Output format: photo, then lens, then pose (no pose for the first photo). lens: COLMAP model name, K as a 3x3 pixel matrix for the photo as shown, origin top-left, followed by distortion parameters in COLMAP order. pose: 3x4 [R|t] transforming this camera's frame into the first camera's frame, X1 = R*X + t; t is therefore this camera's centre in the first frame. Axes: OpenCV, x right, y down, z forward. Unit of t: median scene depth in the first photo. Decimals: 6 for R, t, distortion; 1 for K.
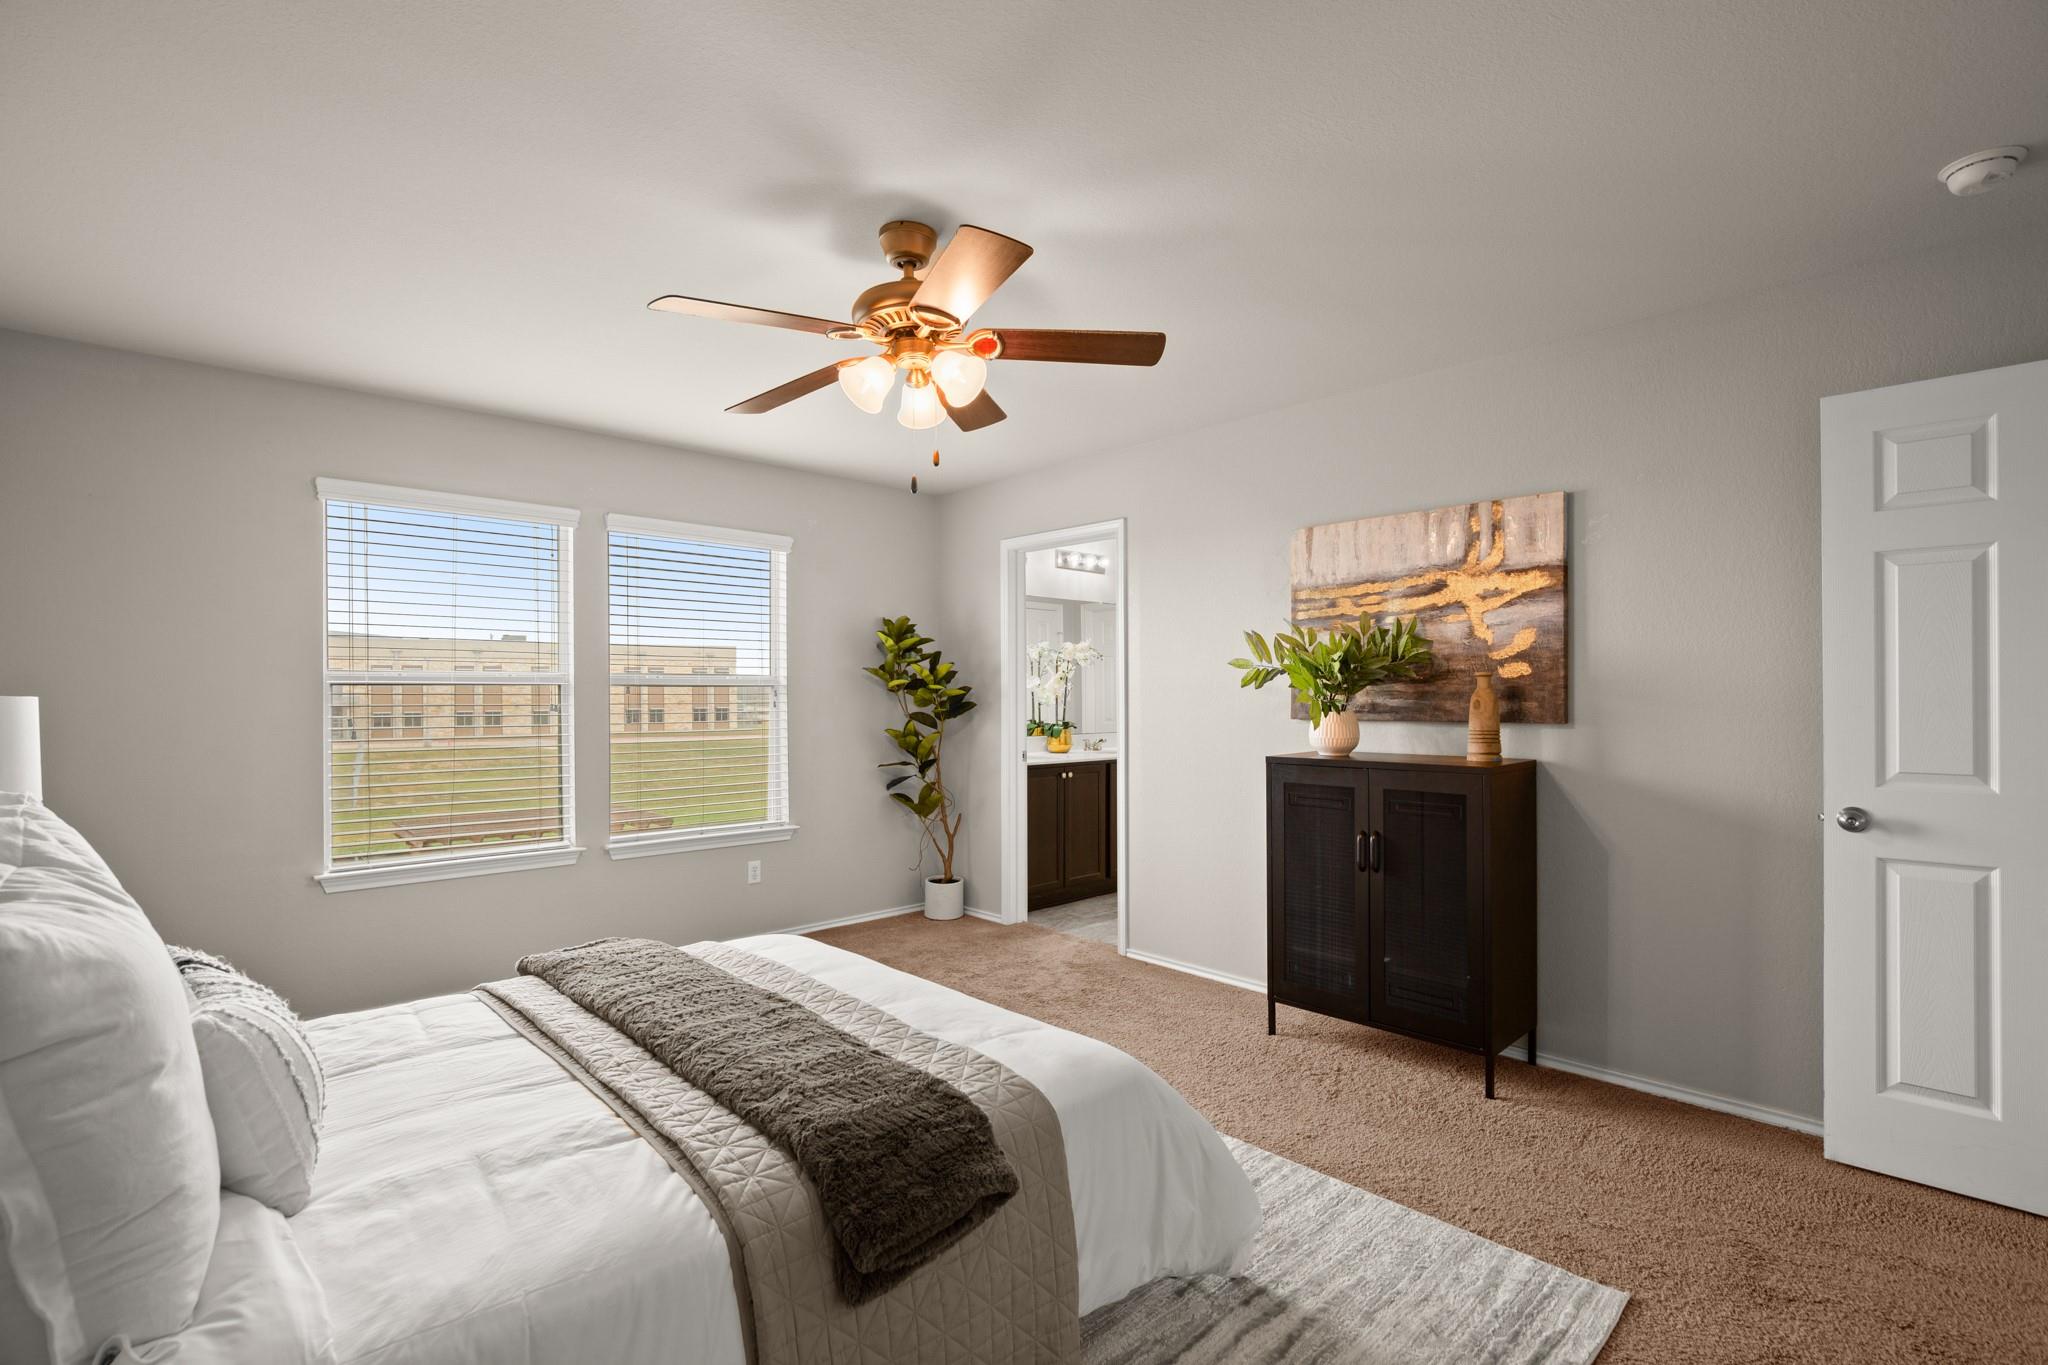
lens RADIAL K [[944.2, 0, 1025.0], [0, 944.2, 688.6], [0, 0, 1]] dist [-0.022665, 0.006597]
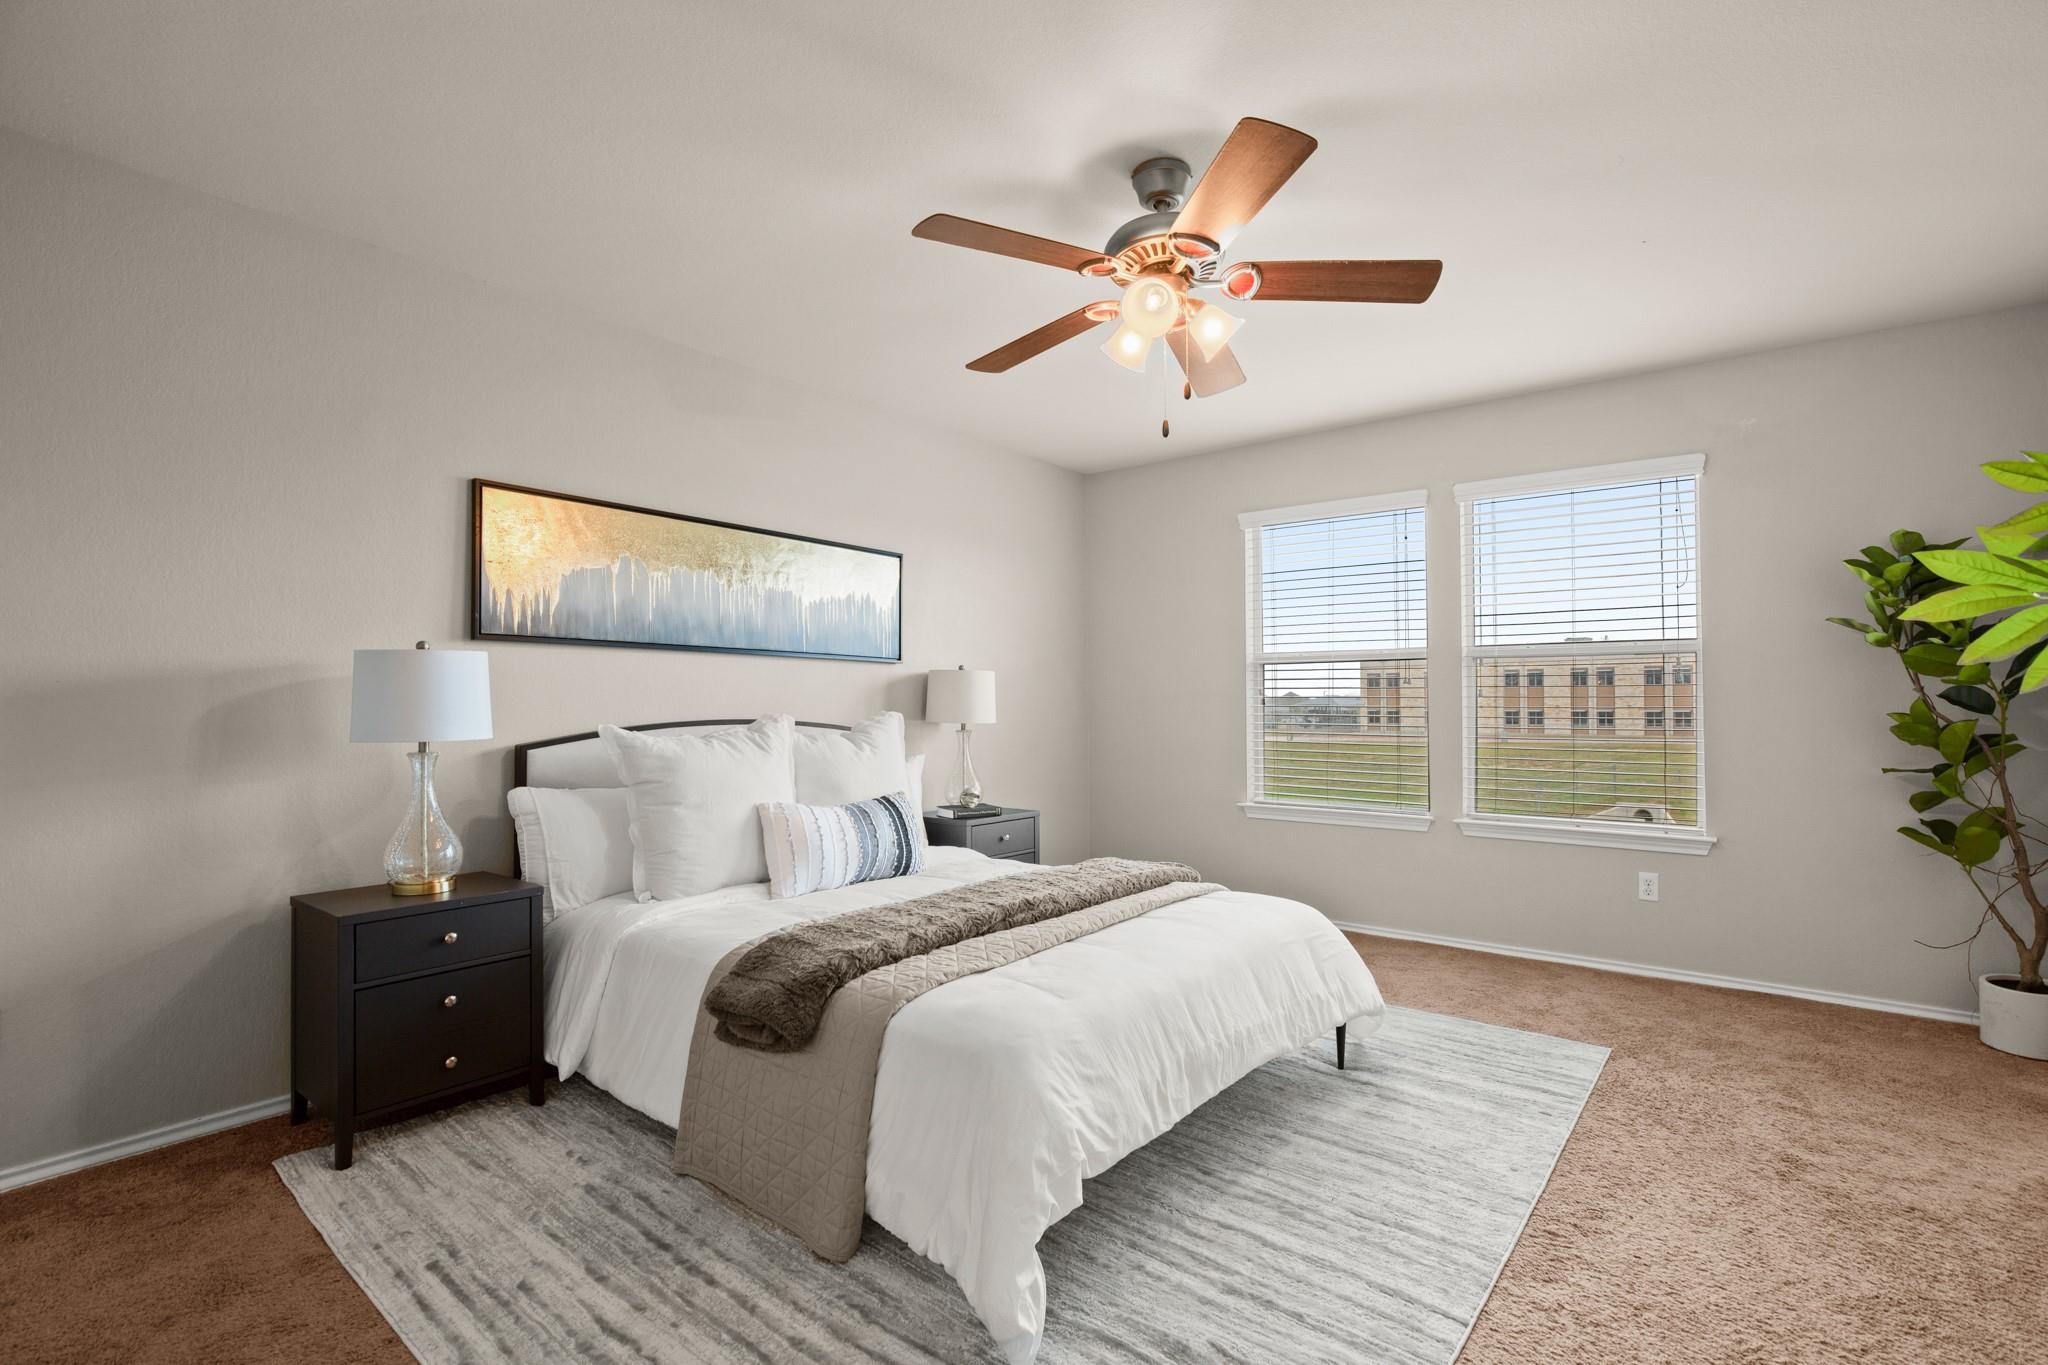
lens RADIAL K [[944.2, 0, 1024.9], [0, 944.2, 676.3], [0, 0, 1]] dist [-0.022665, 0.006597]
pose [[0.175319, 0.010763, -0.984453, 0.417162], [0.012025, 0.999842, 0.013073, -0.004984], [0.984438, -0.014130, 0.175162, 0.327864]]
